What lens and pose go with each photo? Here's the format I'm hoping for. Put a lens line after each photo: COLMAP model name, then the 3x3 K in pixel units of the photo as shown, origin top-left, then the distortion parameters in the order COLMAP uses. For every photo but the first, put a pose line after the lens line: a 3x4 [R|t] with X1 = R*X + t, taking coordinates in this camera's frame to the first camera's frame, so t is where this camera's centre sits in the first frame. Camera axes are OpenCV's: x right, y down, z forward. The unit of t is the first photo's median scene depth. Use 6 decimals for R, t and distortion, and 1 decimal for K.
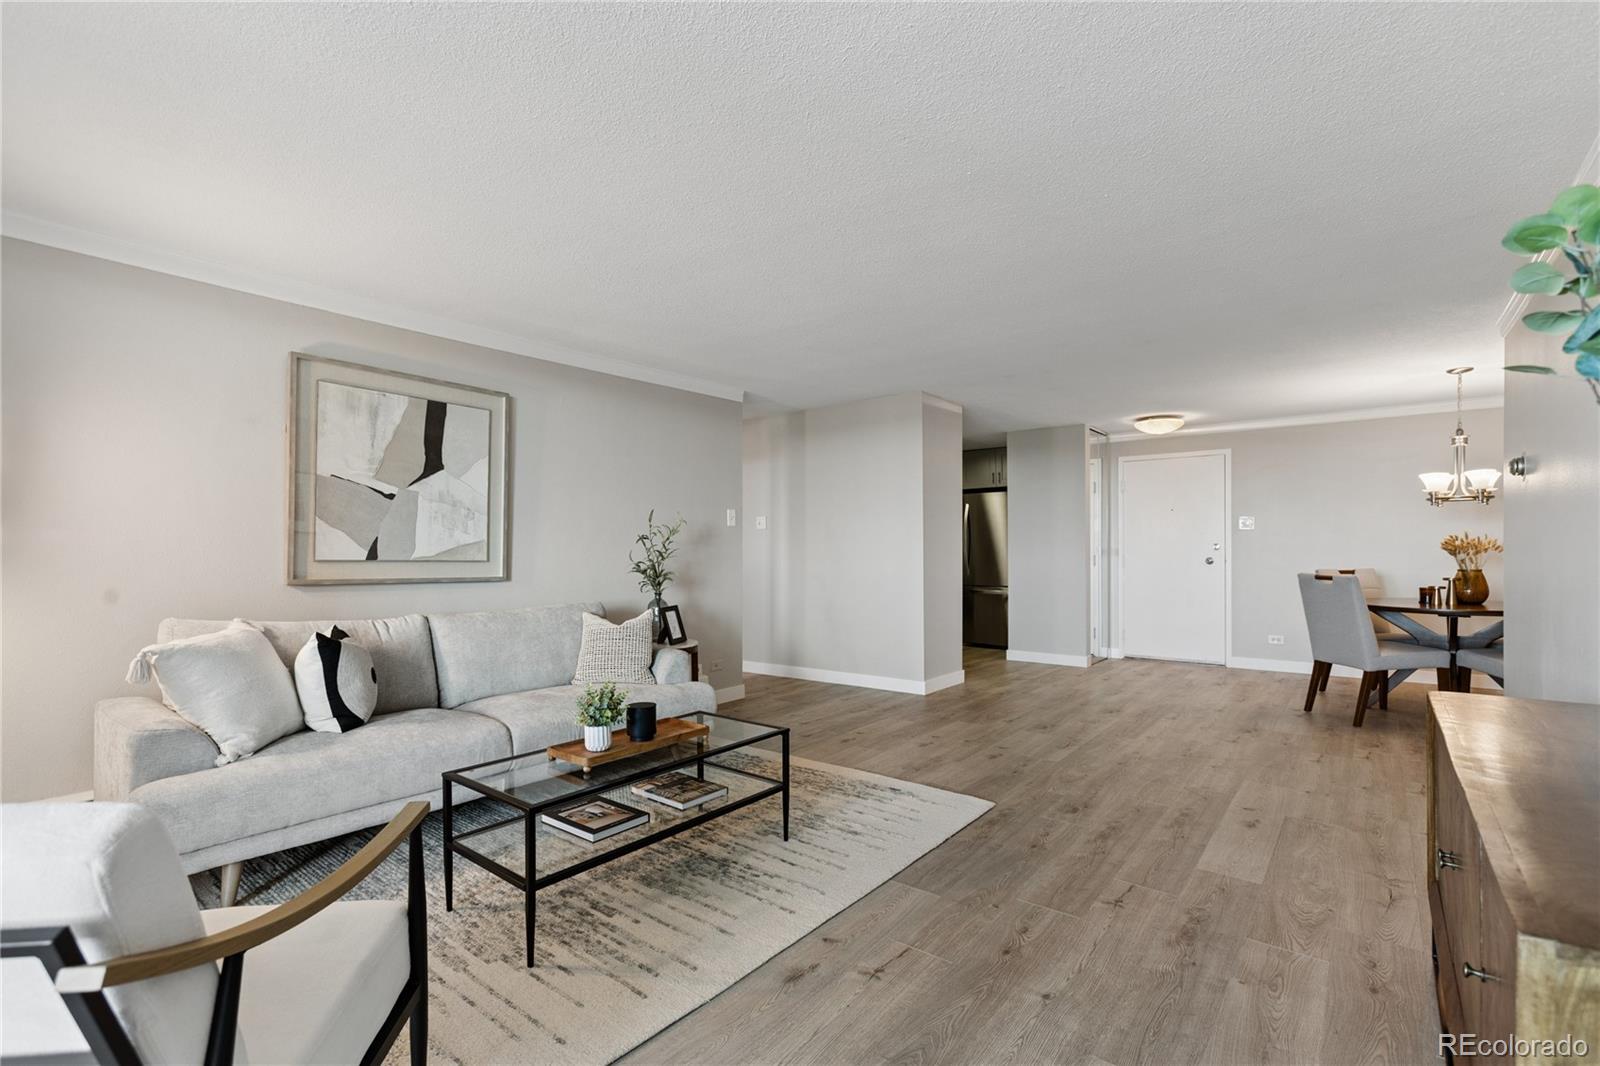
lens RADIAL K [[732.6, 0, 810.3], [0, 732.6, 553.9], [0, 0, 1]] dist [-0.000296, 0.000216]
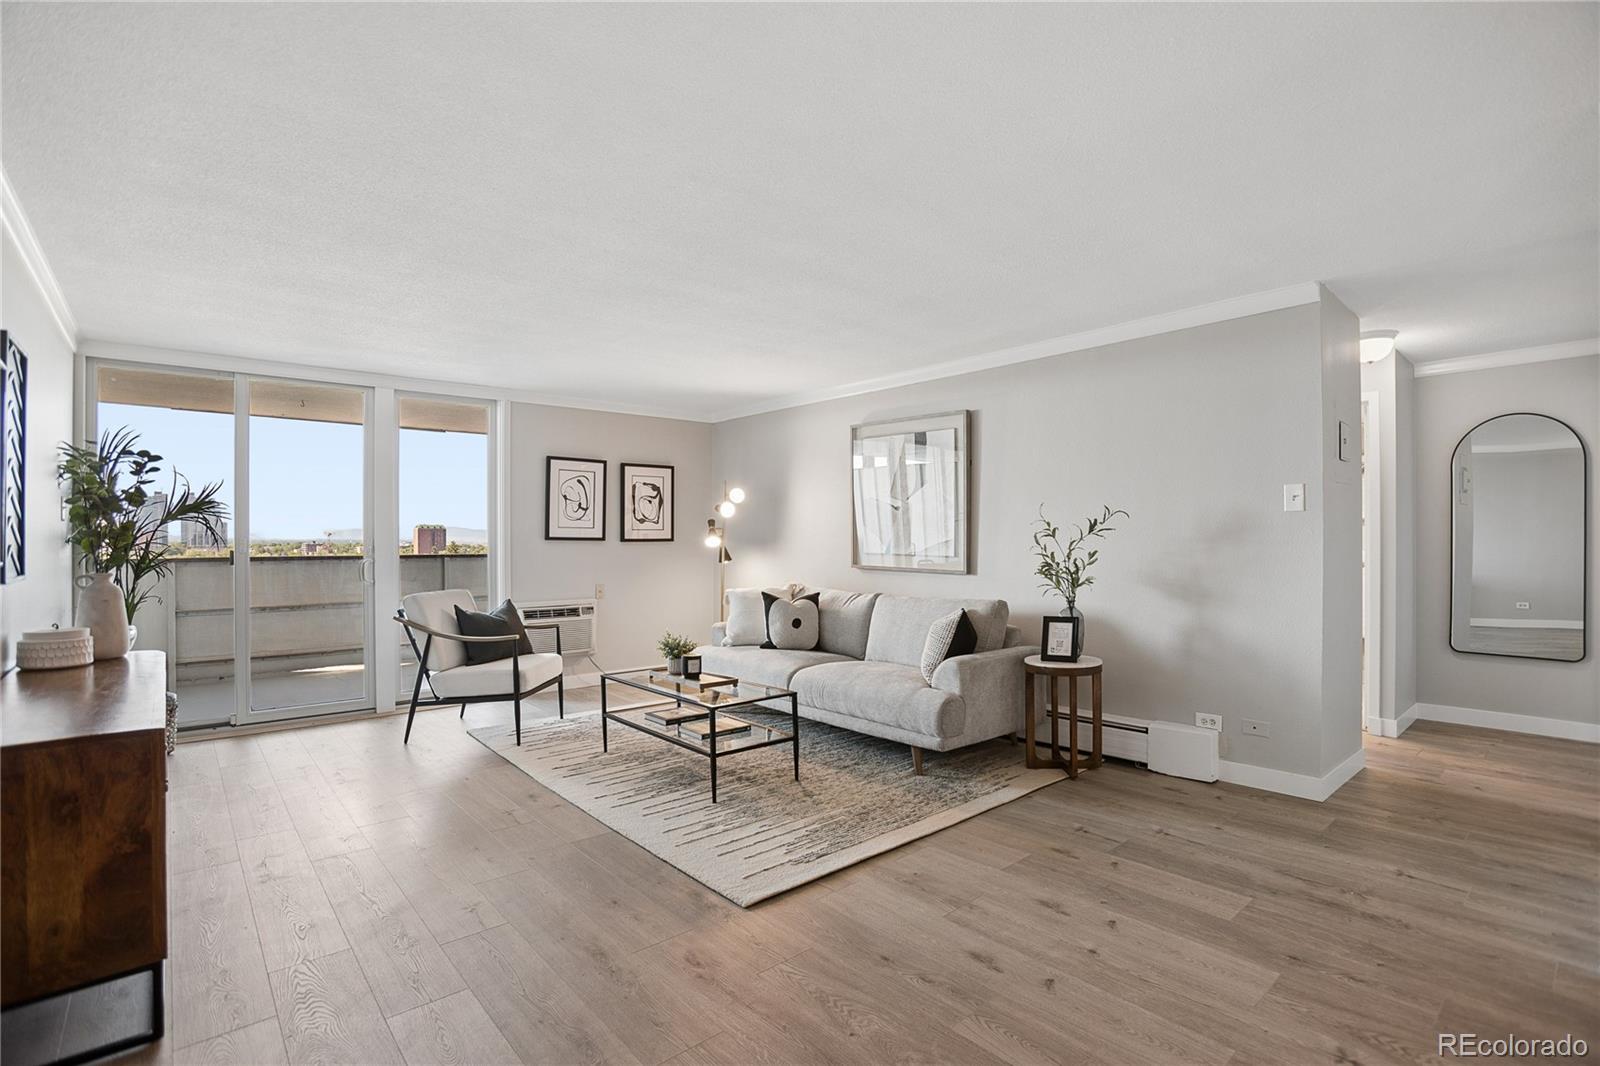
lens RADIAL K [[758.5, 0, 801.0], [0, 758.5, 544.9], [0, 0, 1]] dist [-0.070604, 0.025504]
pose [[-0.196990, 0.006730, -0.980382, 0.893368], [-0.004333, 0.999961, 0.007735, -0.019653], [0.980396, 0.005772, -0.196953, 1.112181]]
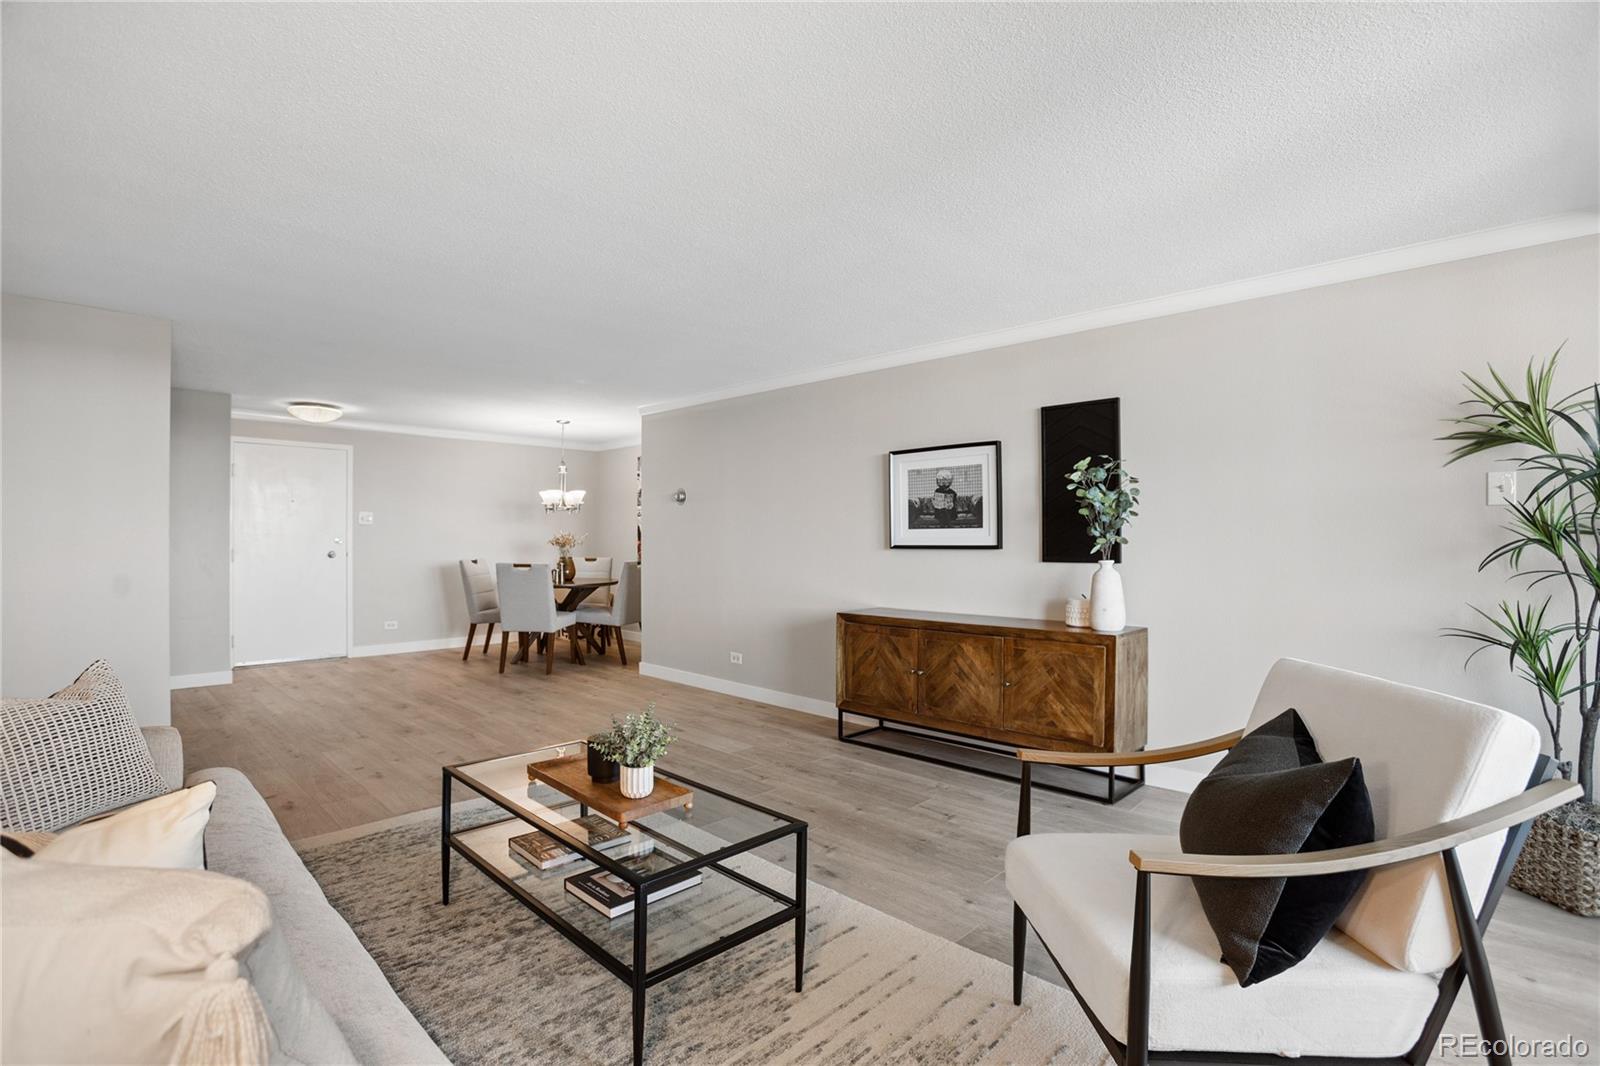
lens RADIAL K [[751.5, 0, 793.7], [0, 751.5, 536.0], [0, 0, 1]] dist [-0.065271, 0.033596]
pose [[0.116808, 0.007737, 0.993124, -0.758391], [0.006456, 0.999943, -0.008549, -0.007153], [-0.993134, 0.007411, 0.116751, 0.509618]]
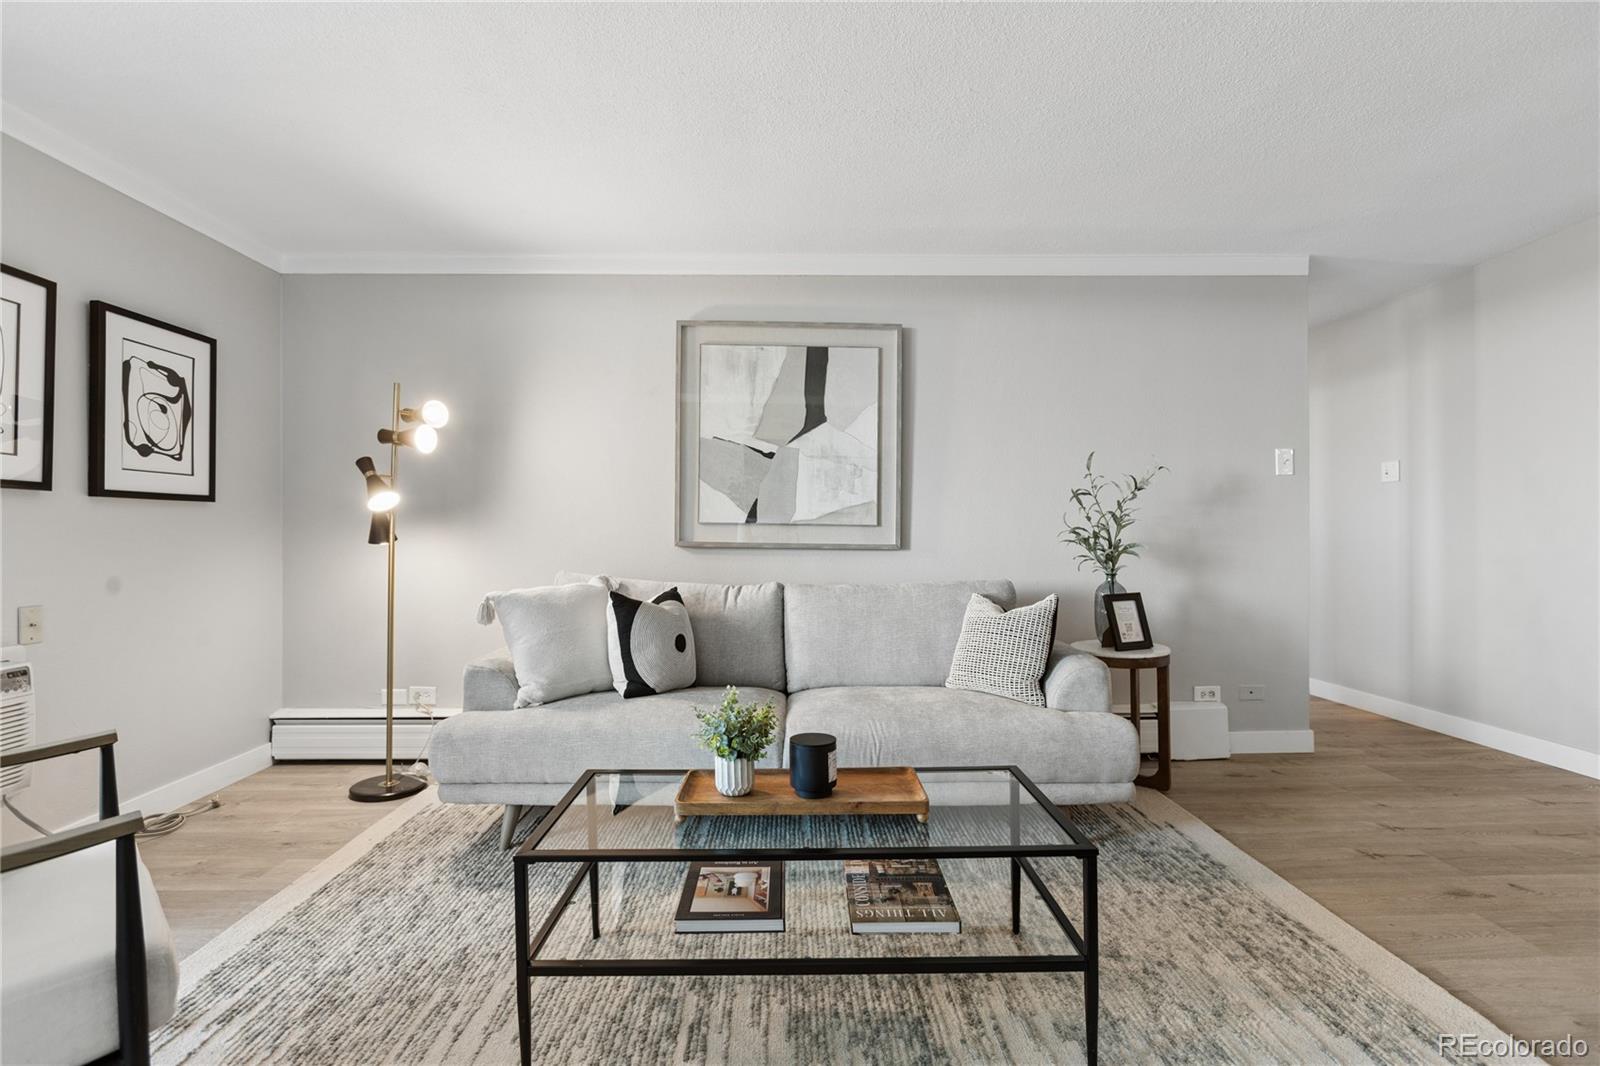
lens RADIAL K [[734.8, 0, 796.4], [0, 734.8, 530.5], [0, 0, 1]] dist [-0.030131, 0.014664]
pose [[0.622260, -0.003704, -0.782802, 0.184967], [-0.003156, 0.999969, -0.007240, 0.024512], [0.782804, 0.006976, 0.622229, 0.439821]]
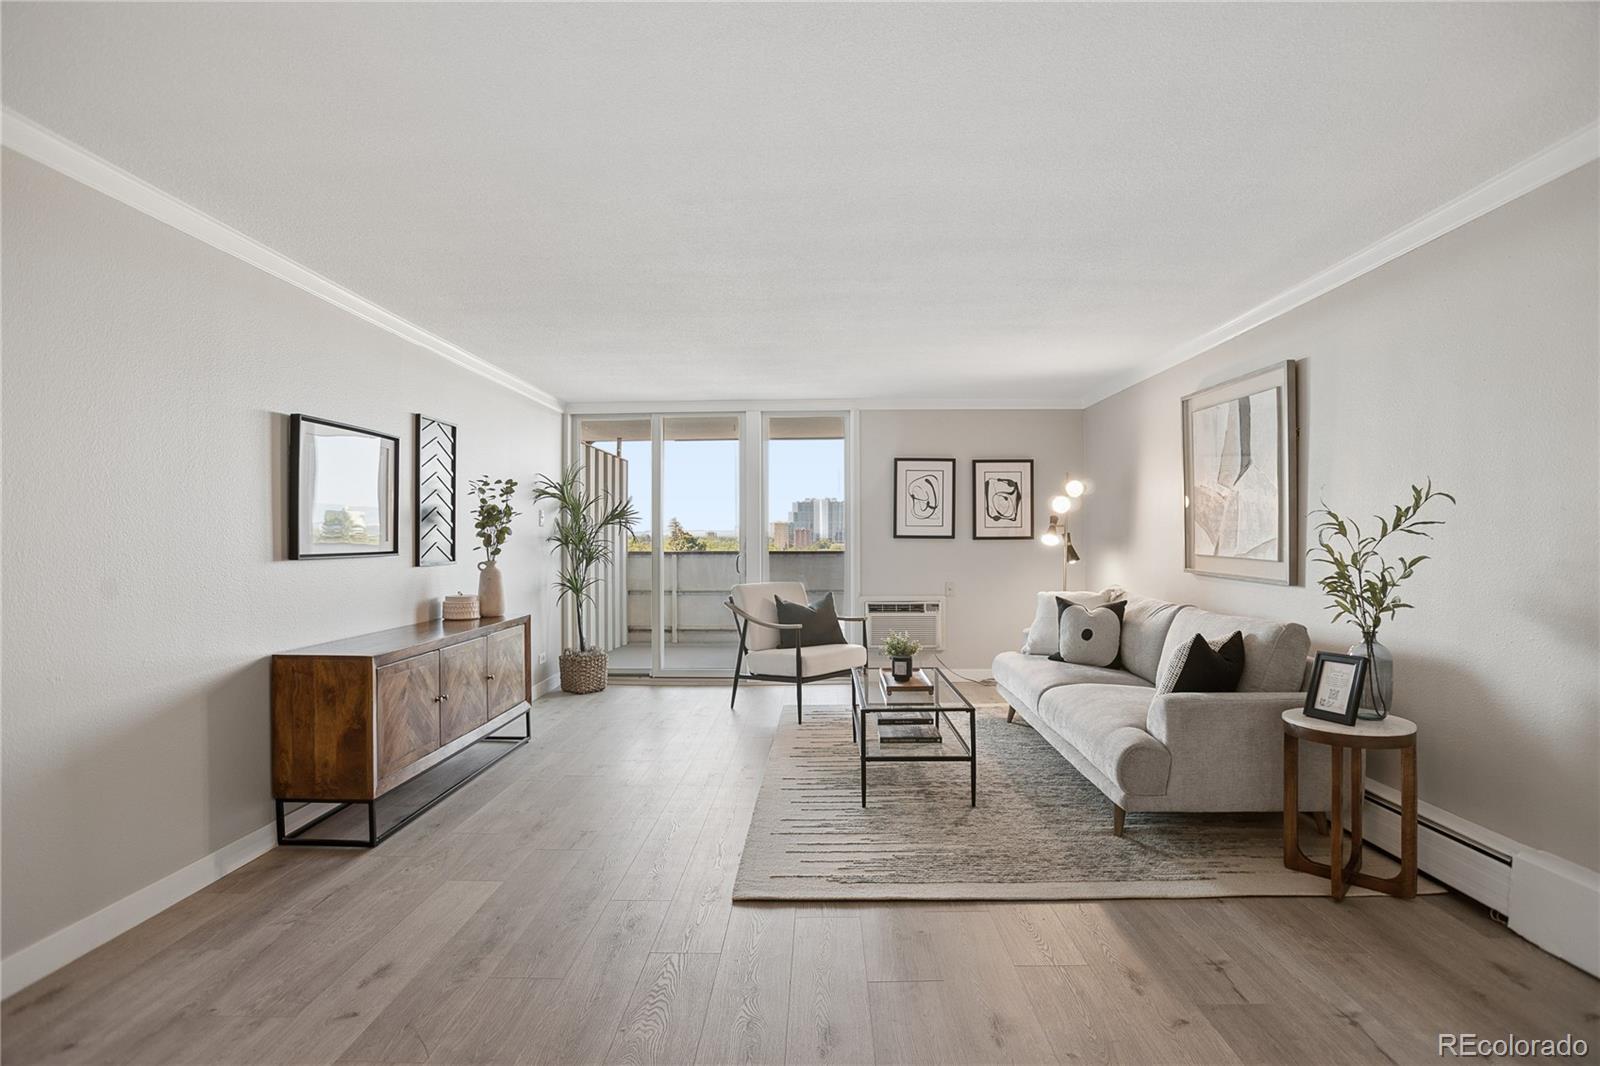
lens RADIAL K [[758.5, 0, 801.0], [0, 758.5, 544.9], [0, 0, 1]] dist [-0.070604, 0.025504]
pose [[-0.805345, 0.007703, -0.592756, 0.594683], [-0.000779, 0.999901, 0.014053, -0.023993], [0.592806, 0.011779, -0.805259, 1.526318]]
